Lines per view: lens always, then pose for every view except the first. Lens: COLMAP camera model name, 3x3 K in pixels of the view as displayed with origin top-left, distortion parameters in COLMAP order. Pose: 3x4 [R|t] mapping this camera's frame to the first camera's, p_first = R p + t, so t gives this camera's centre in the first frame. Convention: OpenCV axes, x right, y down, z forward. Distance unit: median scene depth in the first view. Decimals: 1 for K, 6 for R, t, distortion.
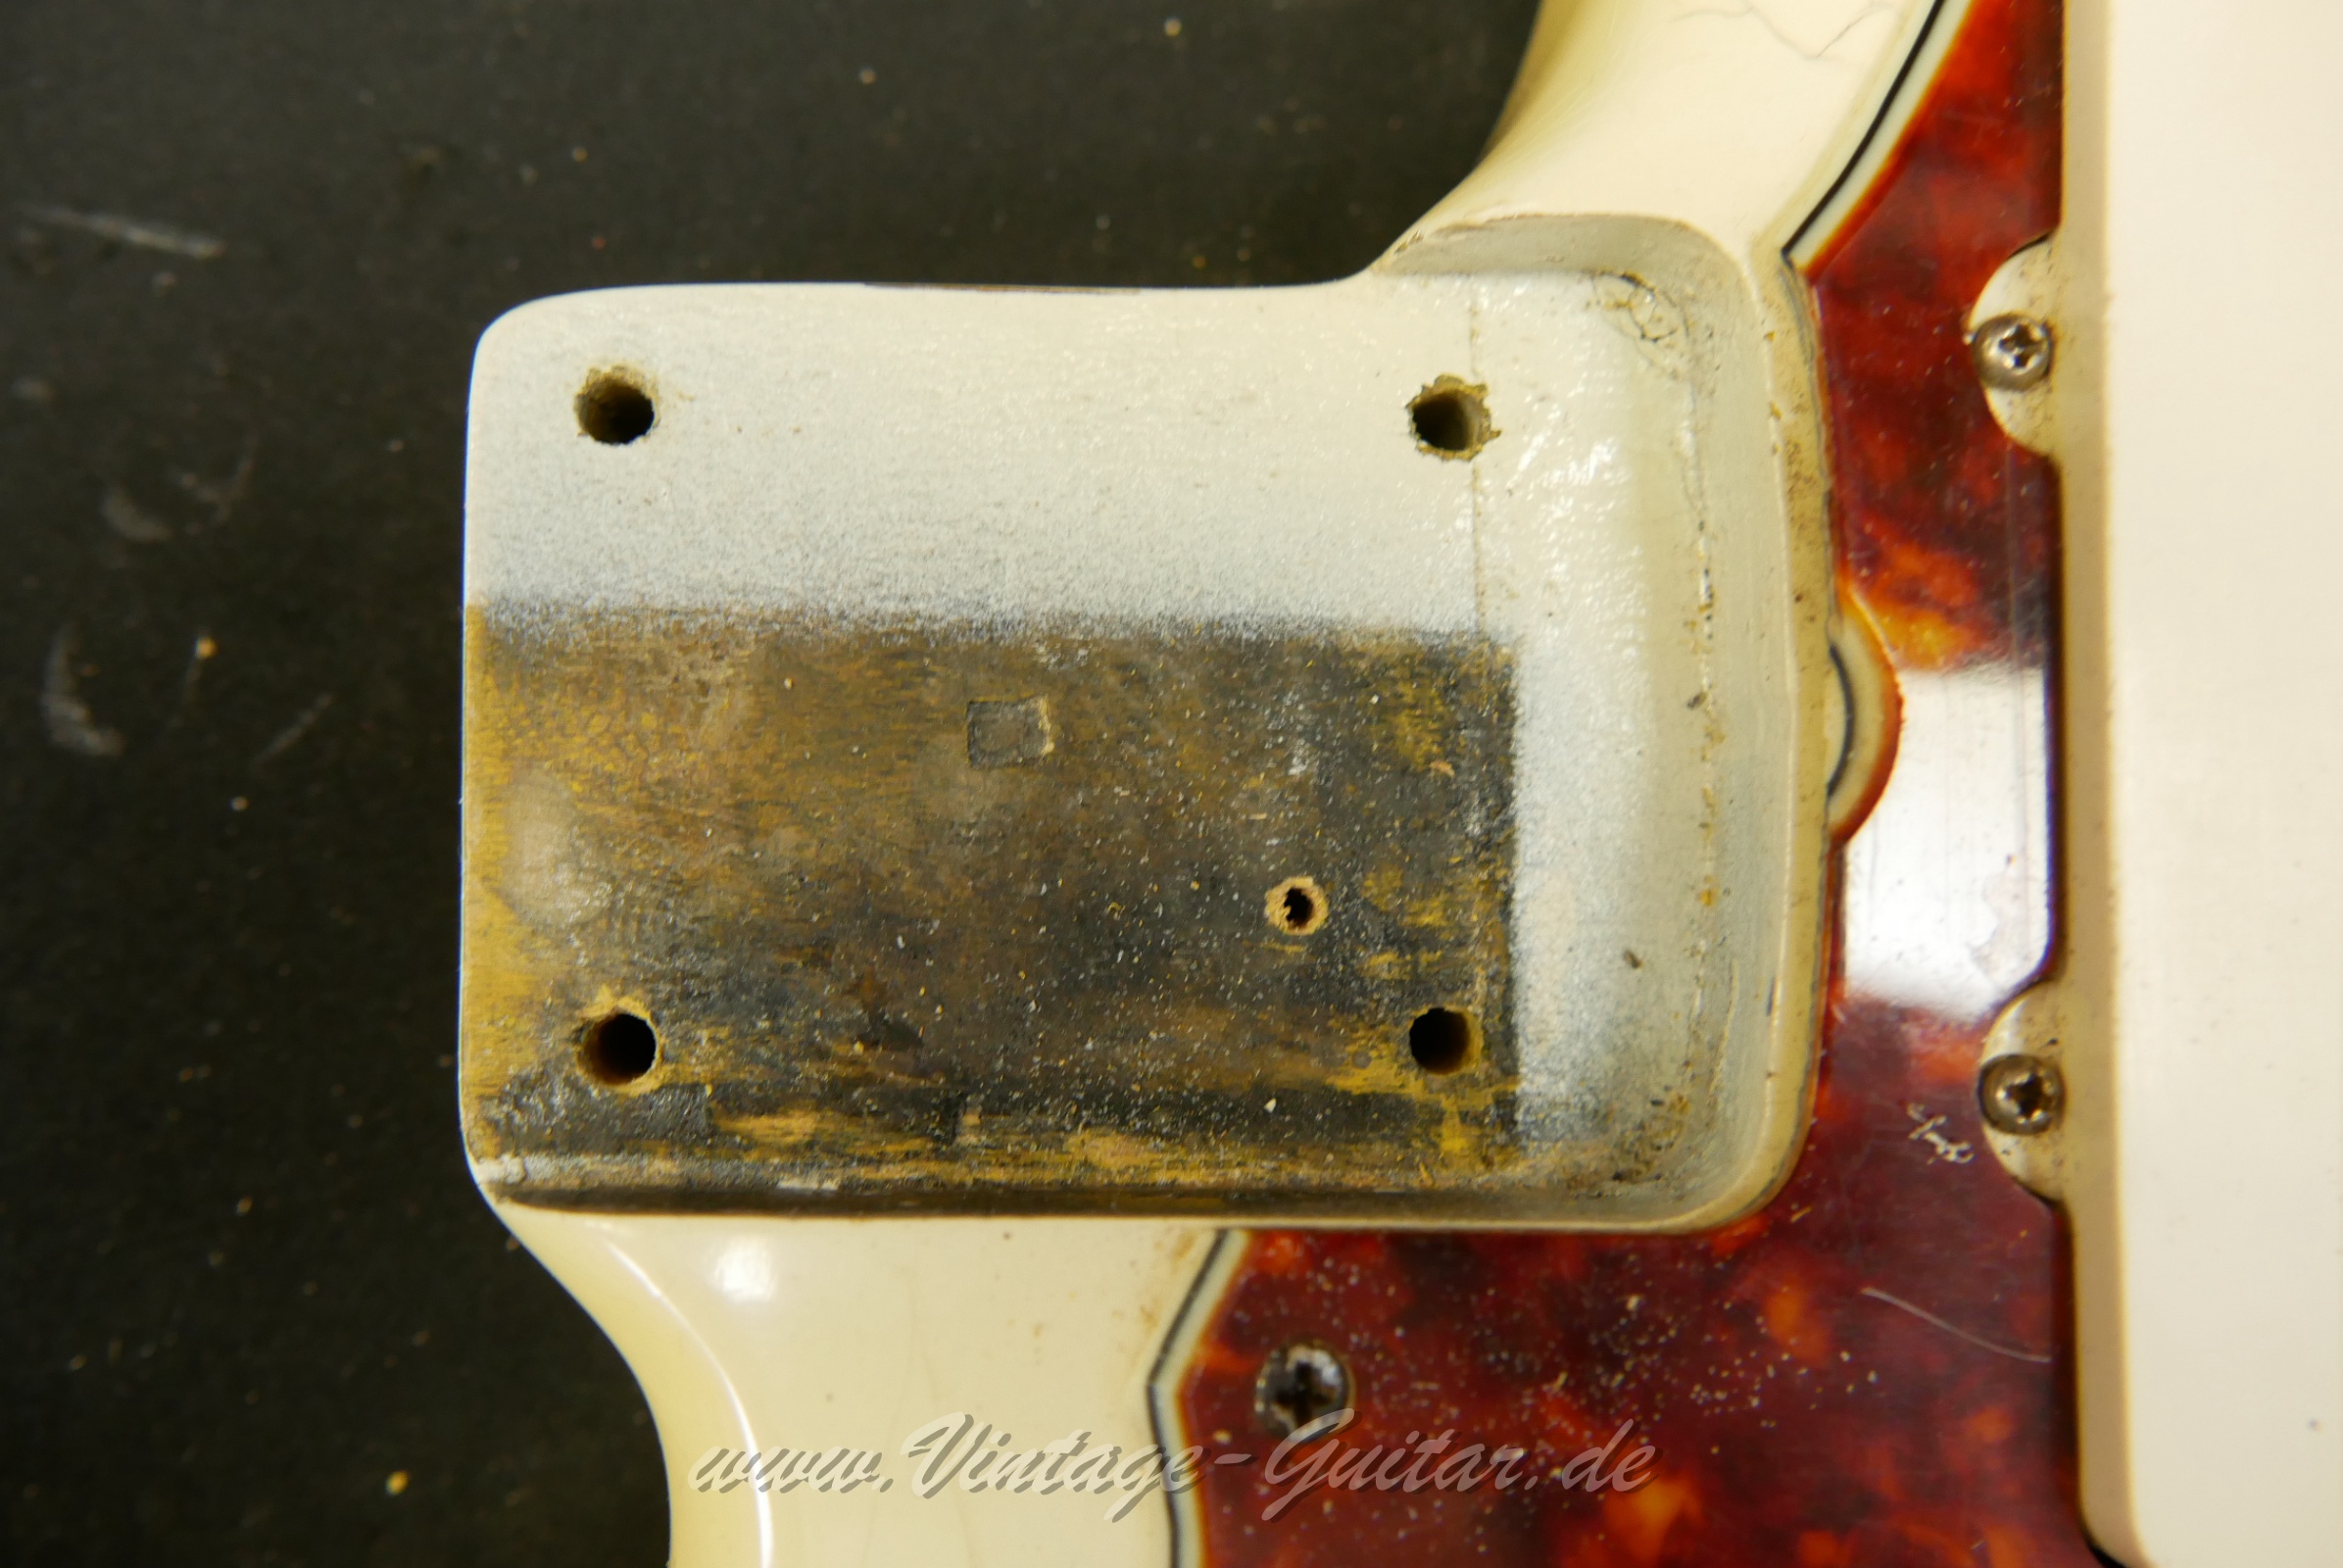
lens RADIAL K [[2327.7, 0, 1182.1], [0, 2327.7, 745.5], [0, 0, 1]] dist [0.084215, 0.000000]
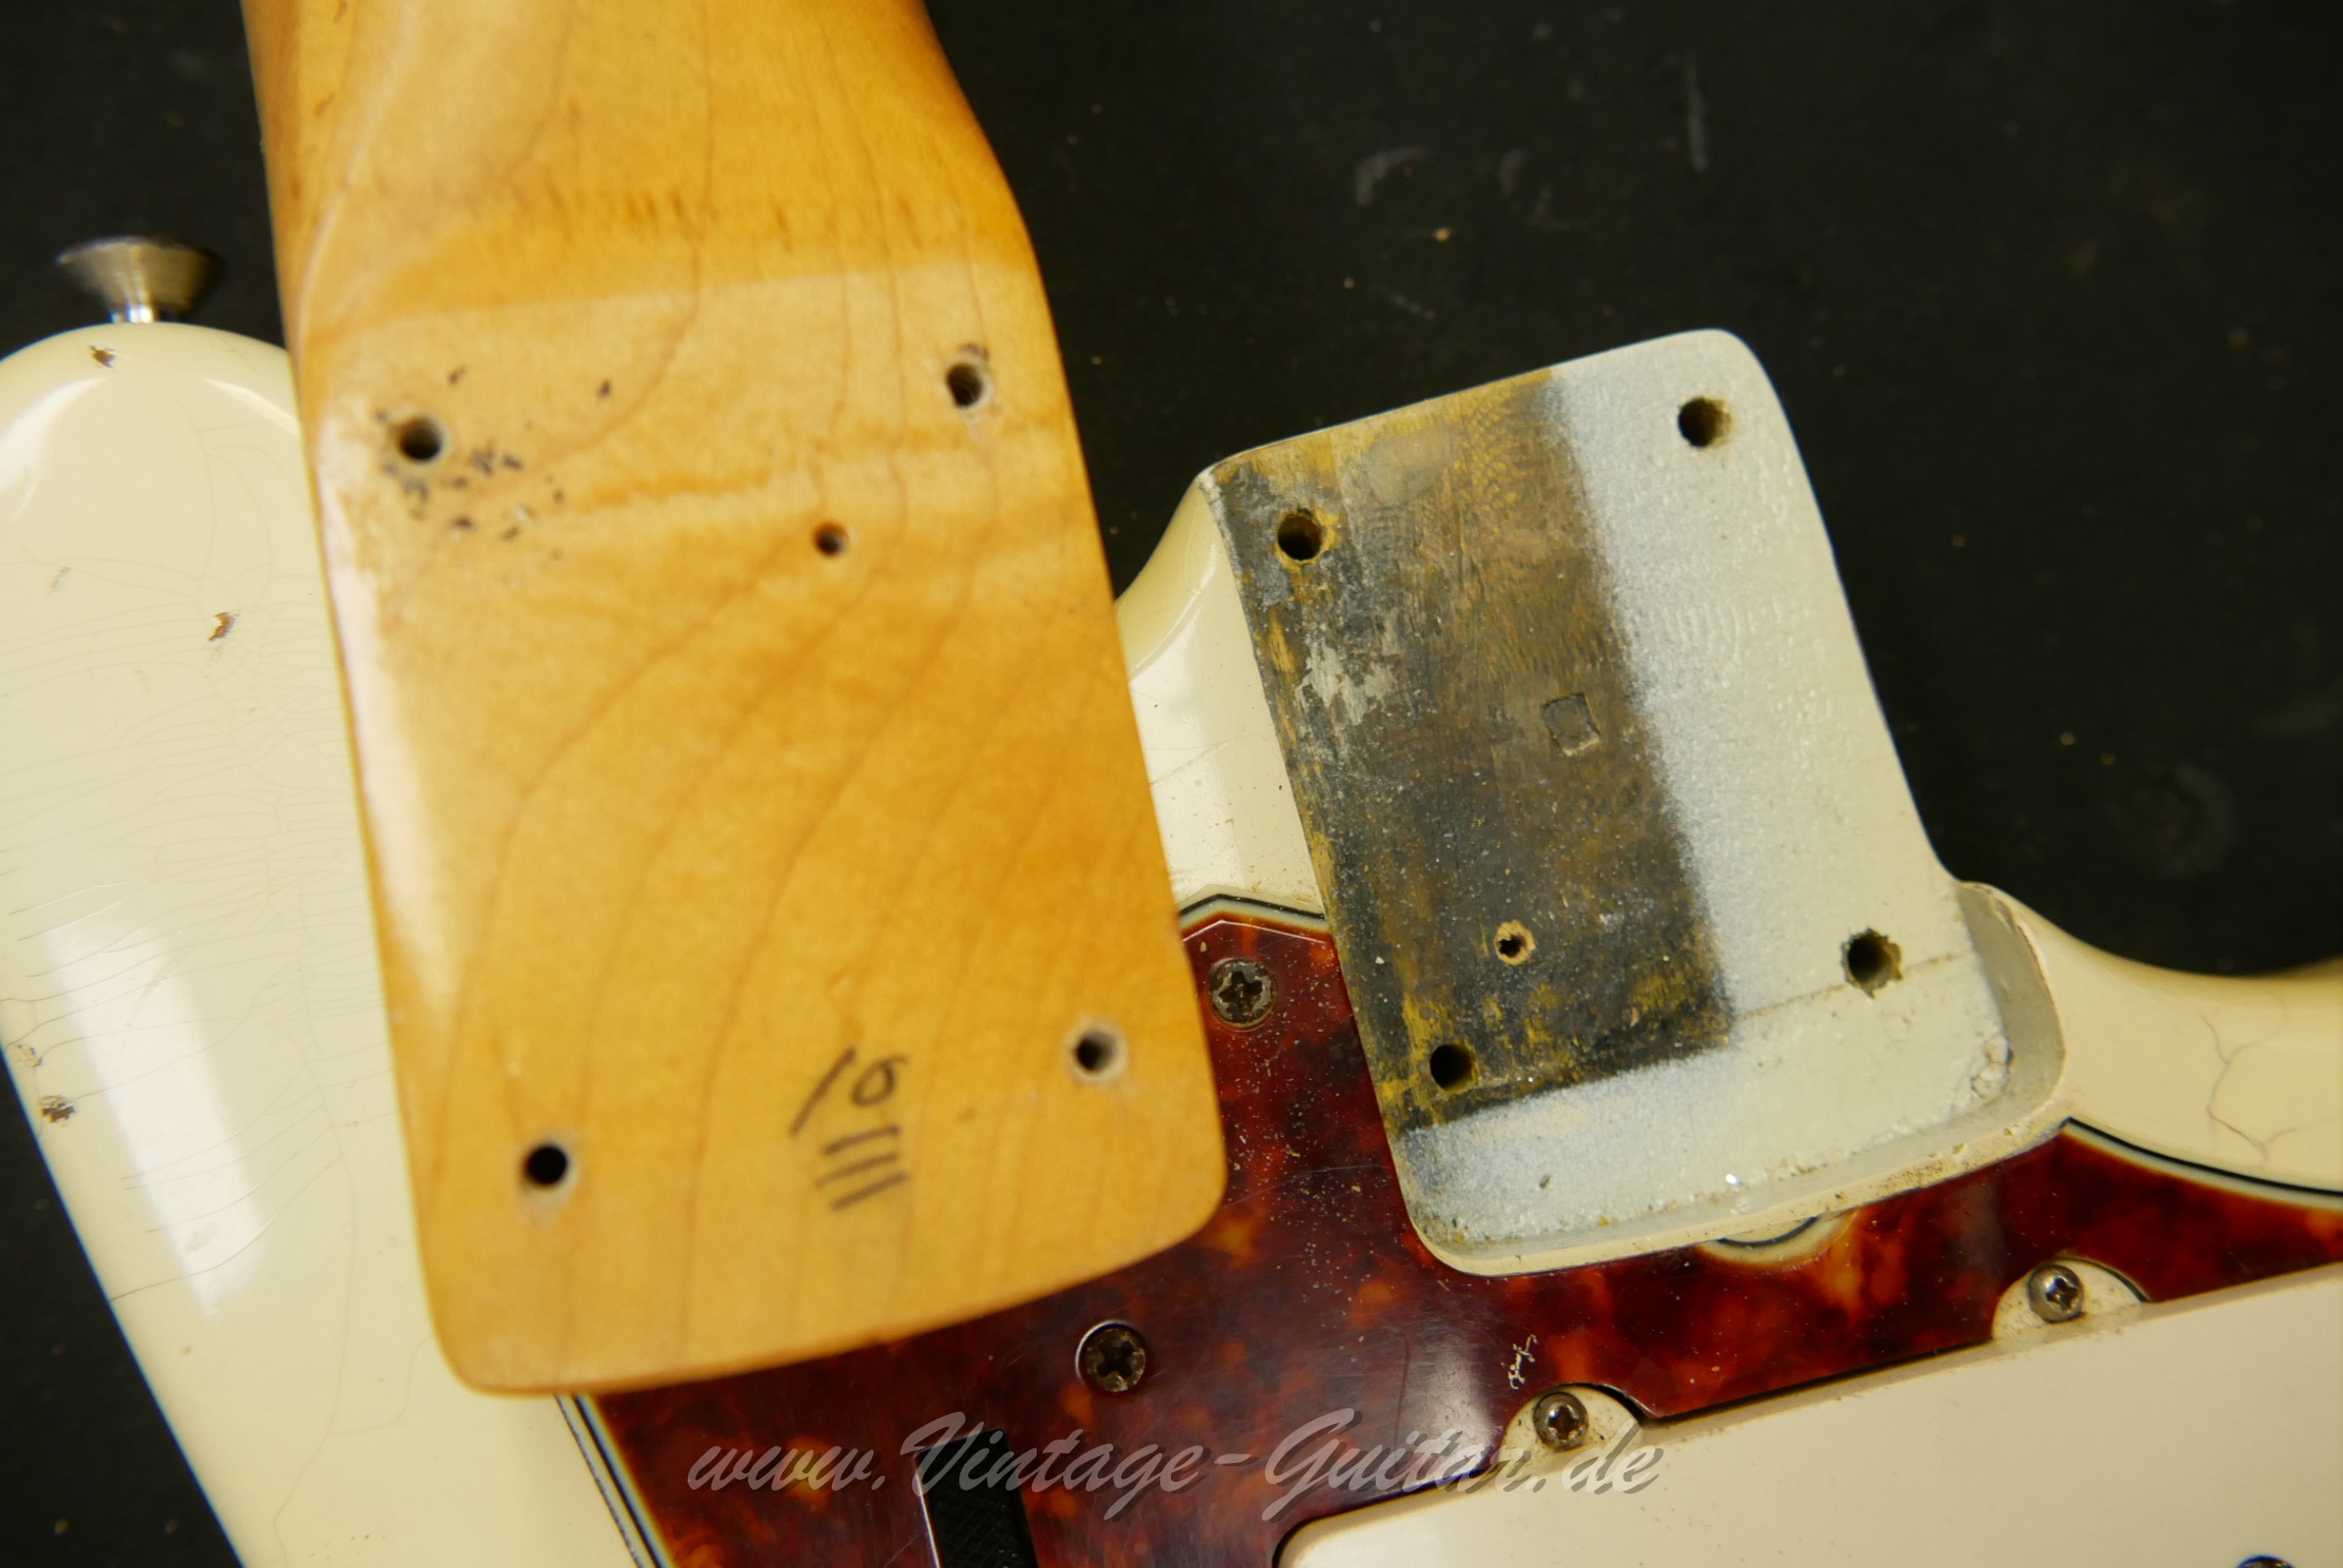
lens RADIAL K [[2327.7, 0, 1156.5], [0, 2327.7, 793.3], [0, 0, 1]] dist [0.084215, 0.000000]
pose [[0.264889, 0.945079, -0.191466, 0.181398], [-0.962380, 0.271559, 0.008985, 0.246092], [0.060486, 0.181883, 0.981458, -0.466373]]
